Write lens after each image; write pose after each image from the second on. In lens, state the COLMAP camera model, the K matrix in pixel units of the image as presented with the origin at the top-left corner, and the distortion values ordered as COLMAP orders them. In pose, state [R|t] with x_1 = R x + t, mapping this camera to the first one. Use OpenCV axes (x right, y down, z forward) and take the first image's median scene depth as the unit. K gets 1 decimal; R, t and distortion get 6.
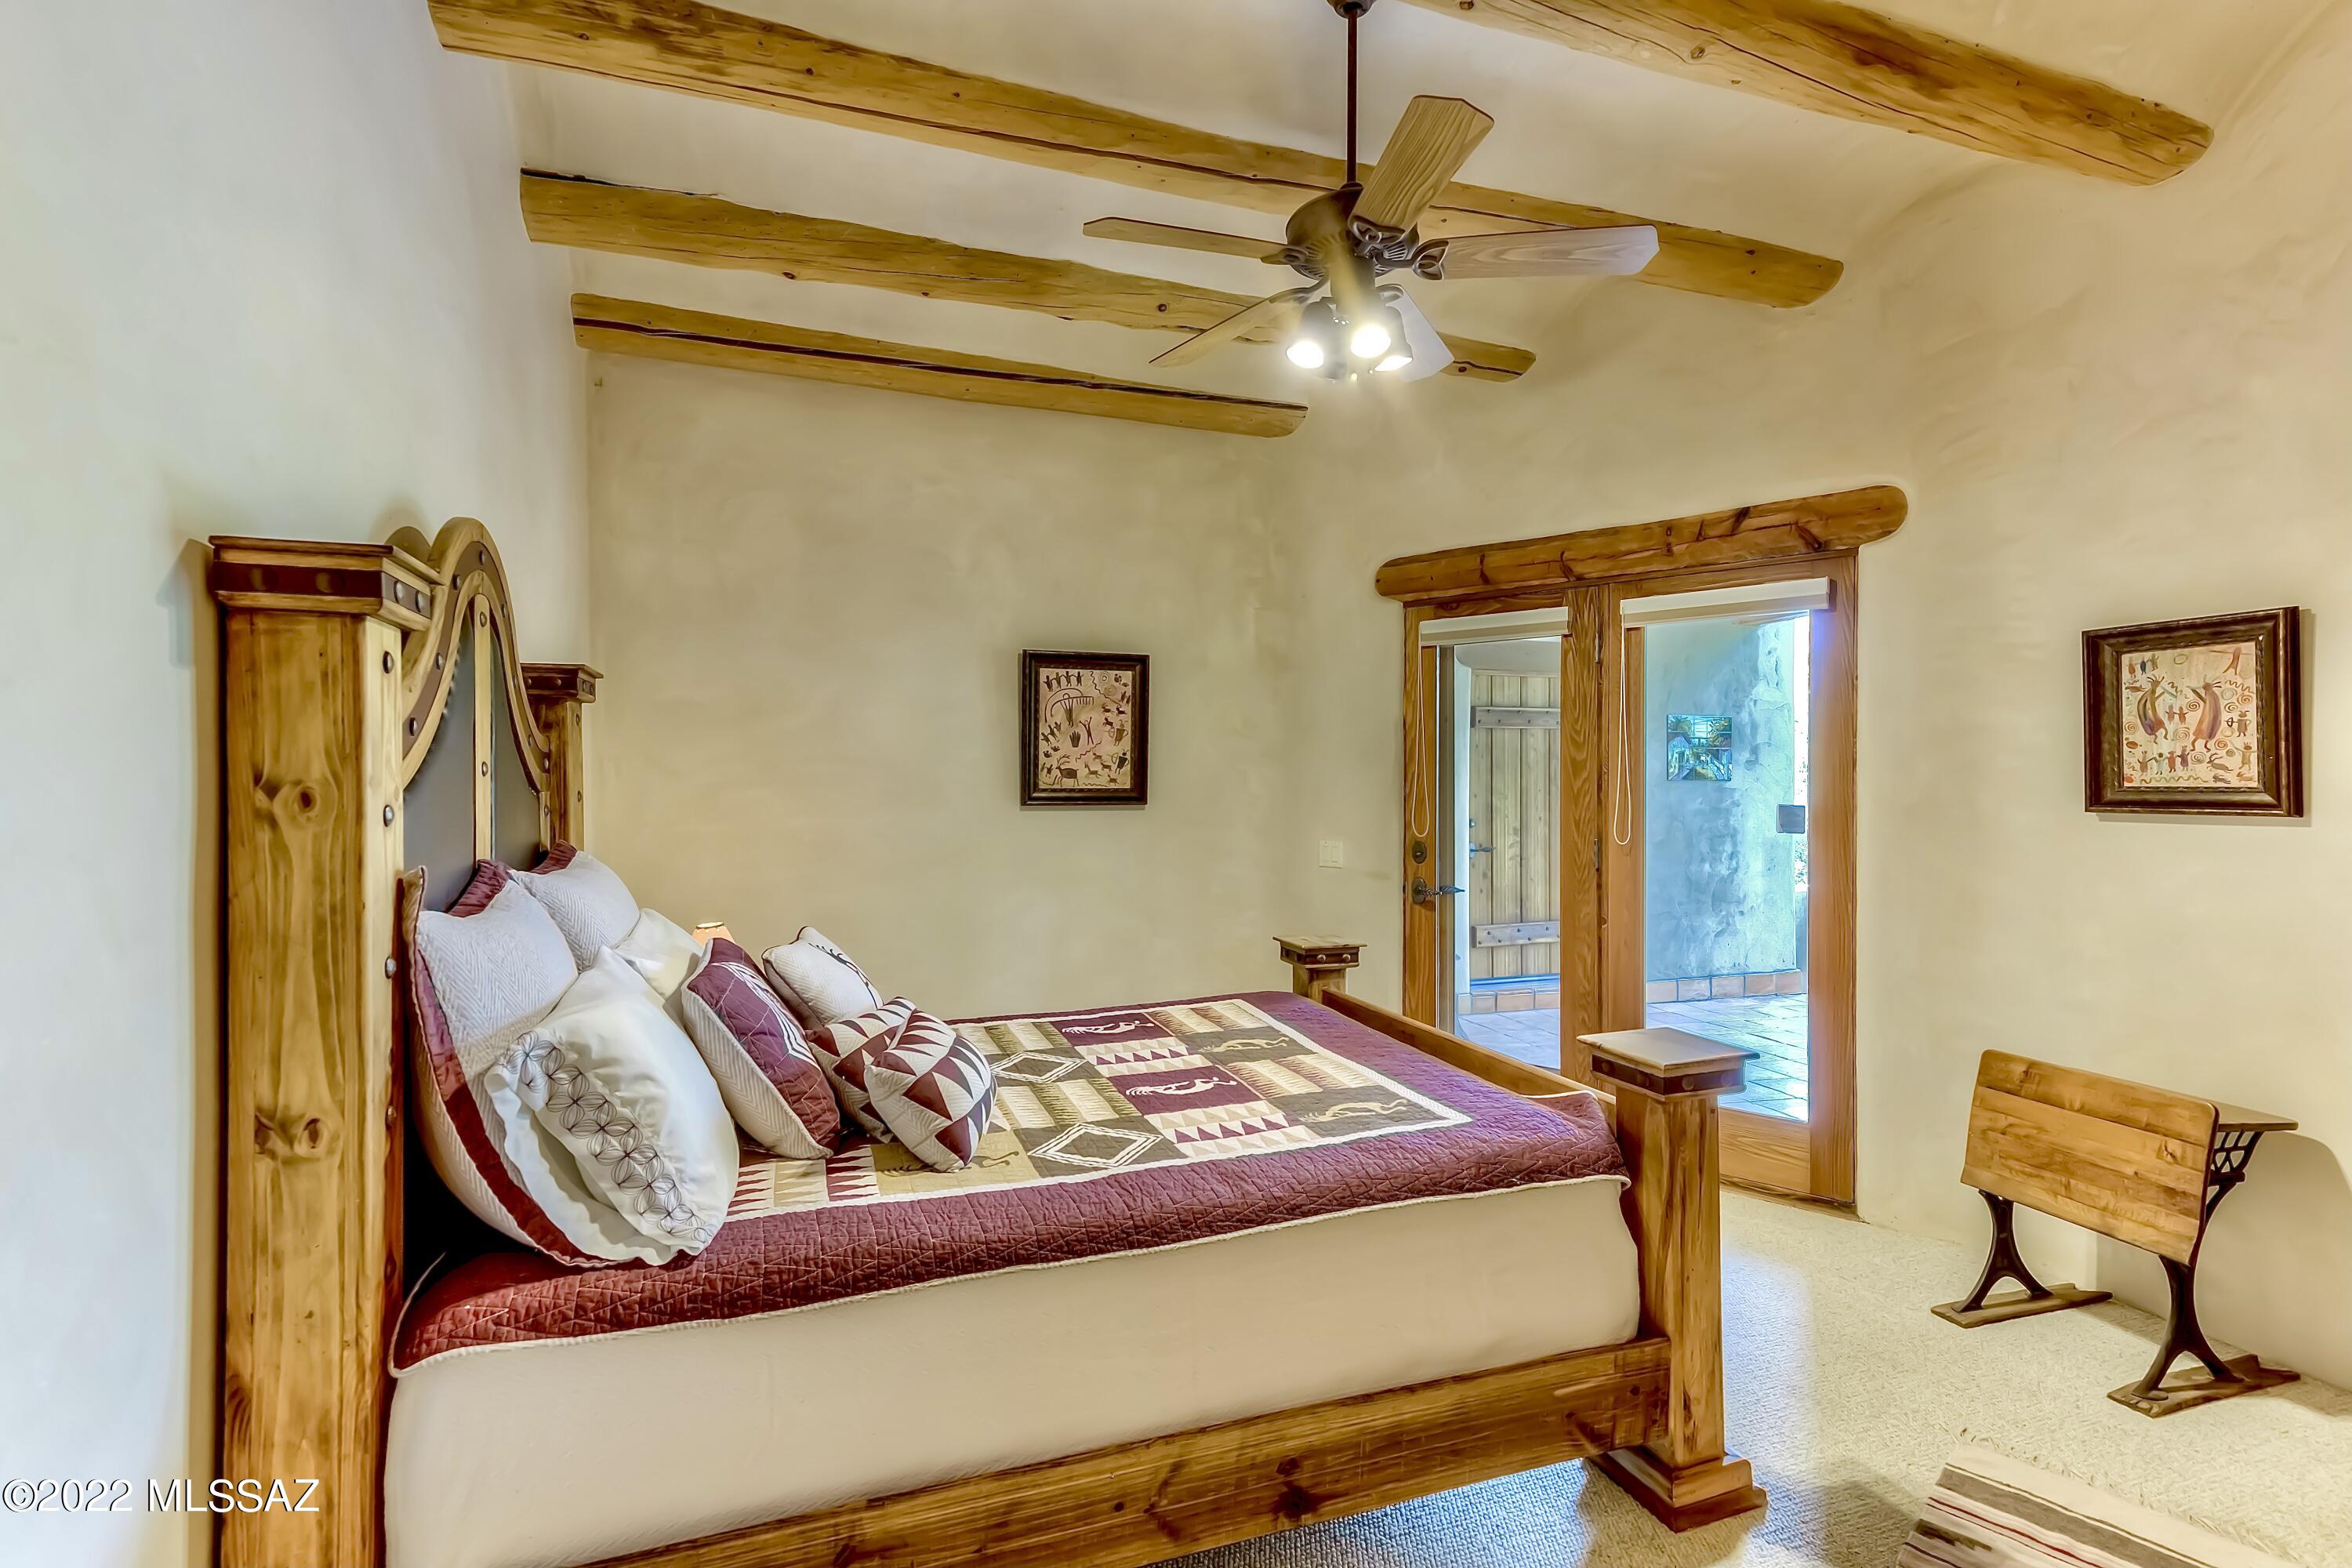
lens RADIAL K [[1082.0, 0, 1156.6], [0, 1082.0, 779.2], [0, 0, 1]] dist [0.026015, -0.000049]
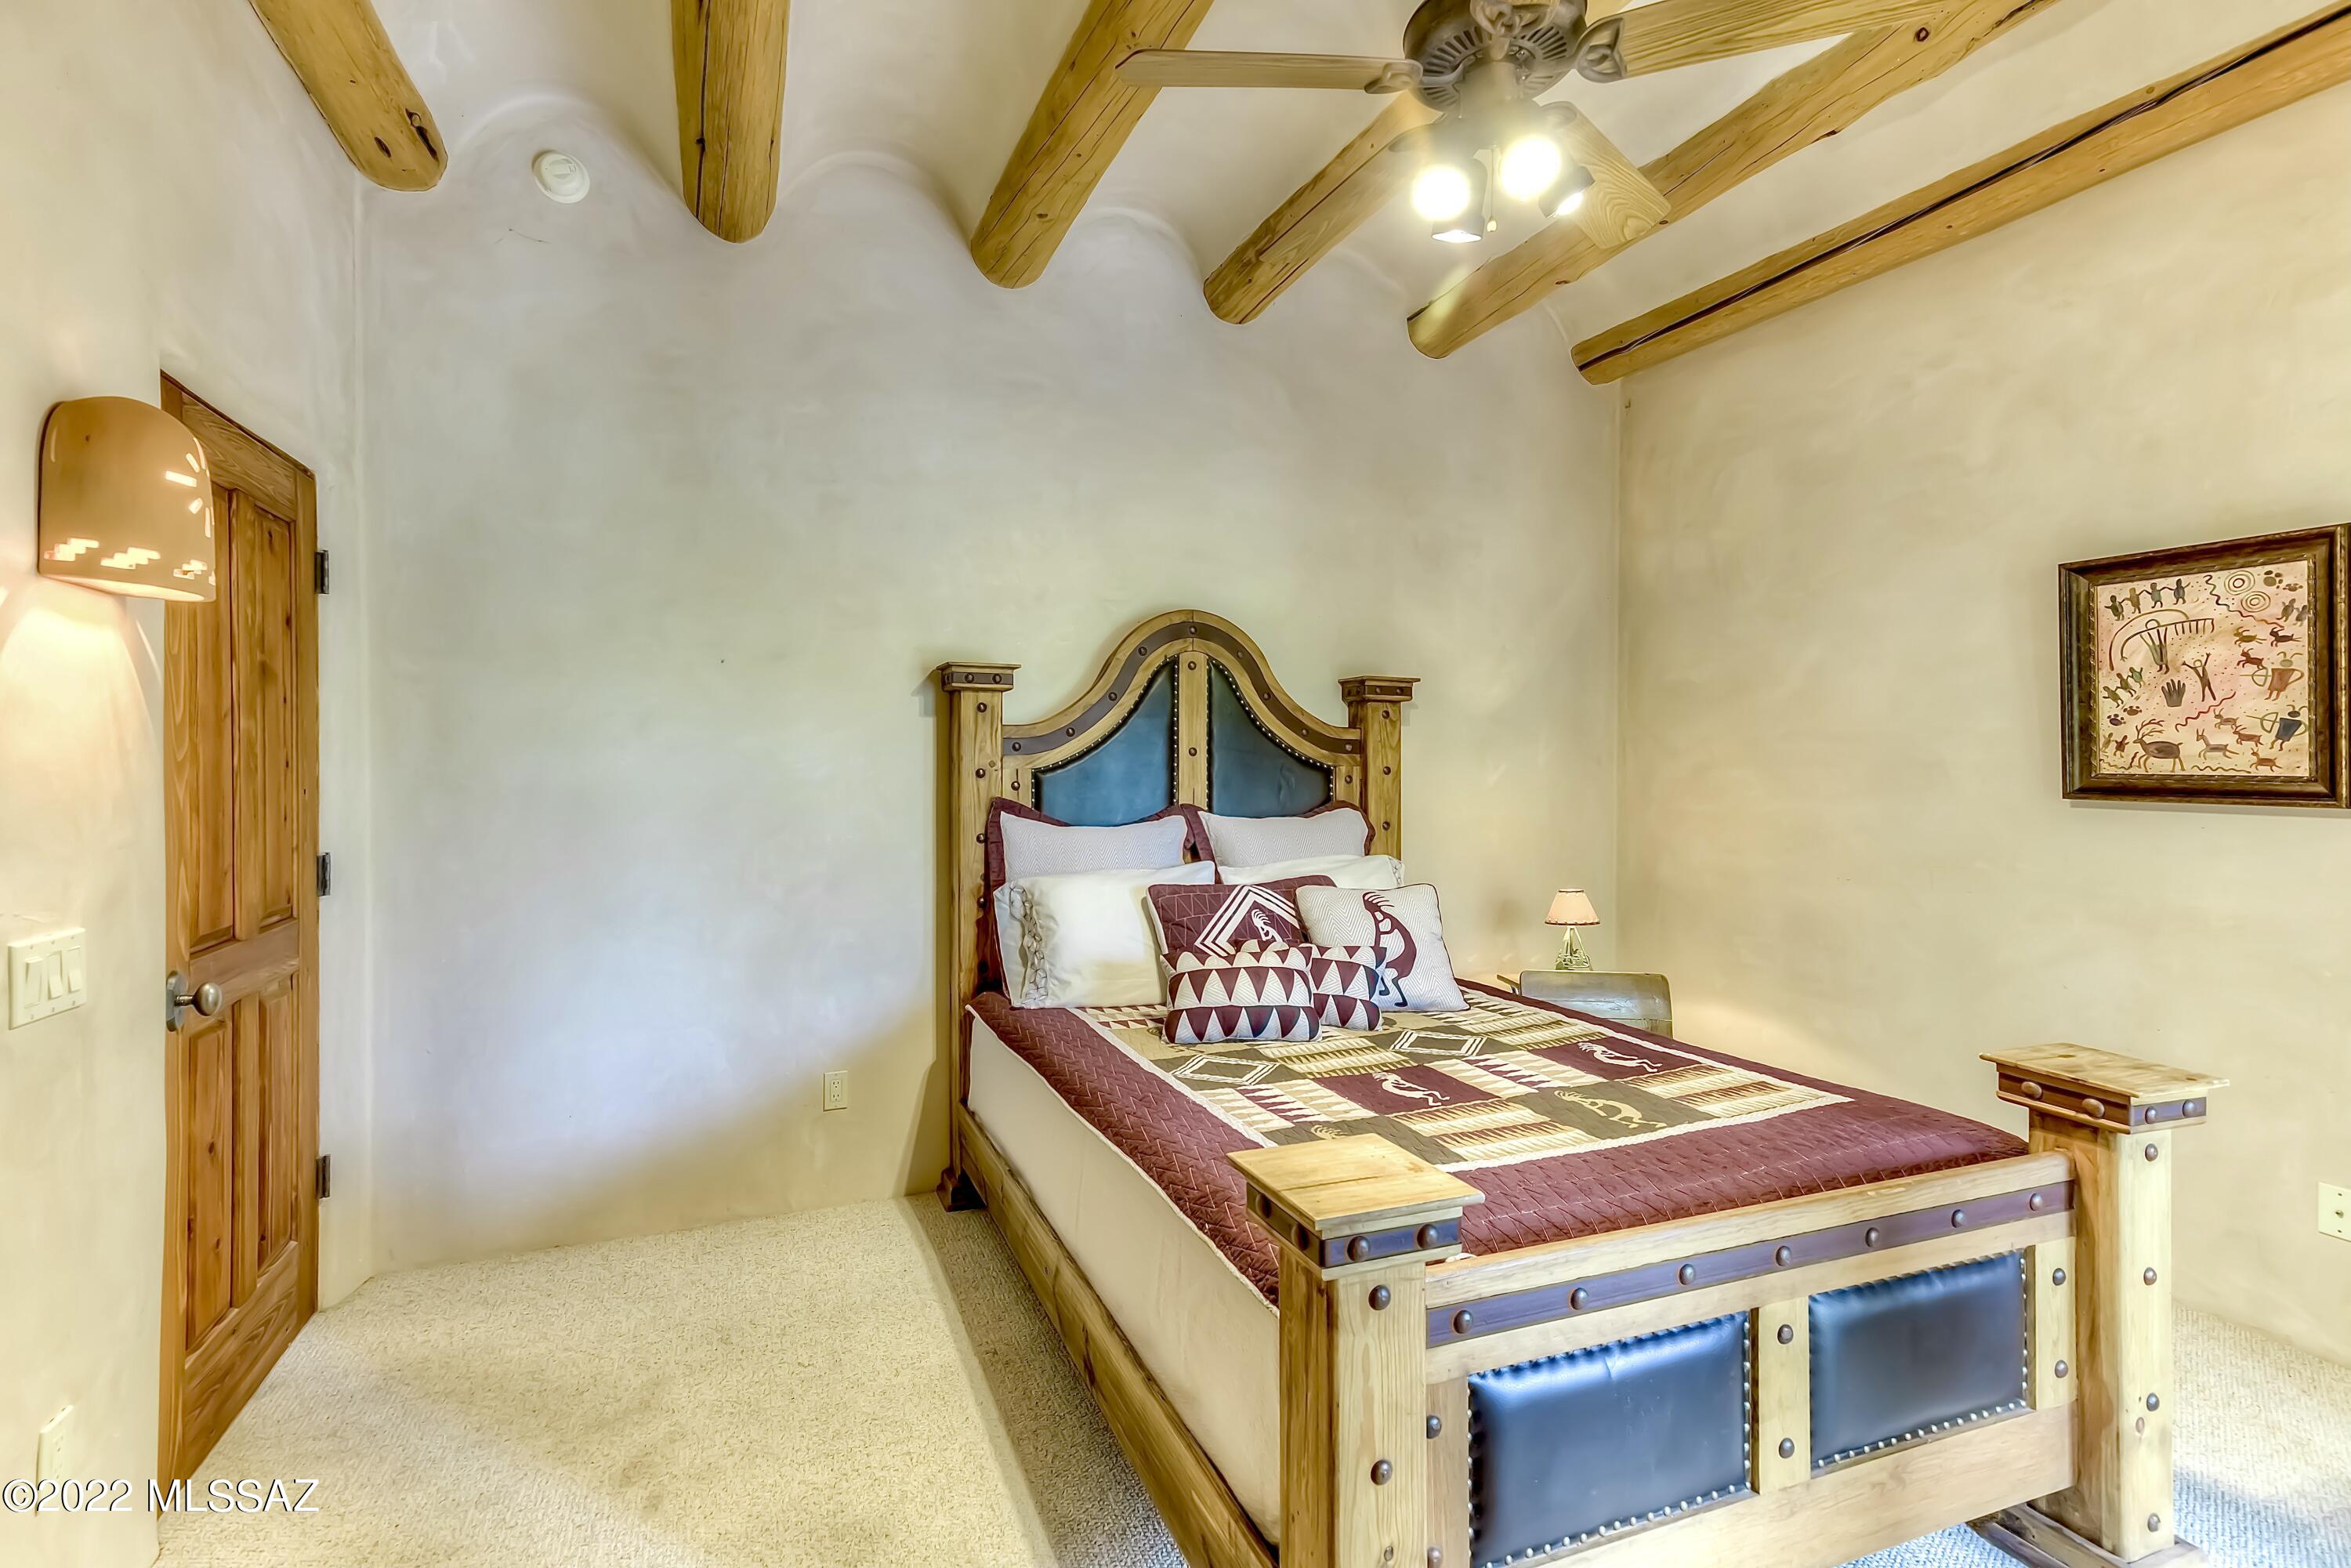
lens RADIAL K [[1081.5, 0, 1156.1], [0, 1081.5, 779.2], [0, 0, 1]] dist [0.026015, -0.000049]
pose [[0.047741, 0.020777, -0.998644, 0.519541], [-0.001531, 0.999784, 0.020728, -0.000845], [0.998859, 0.000539, 0.047762, 0.406695]]
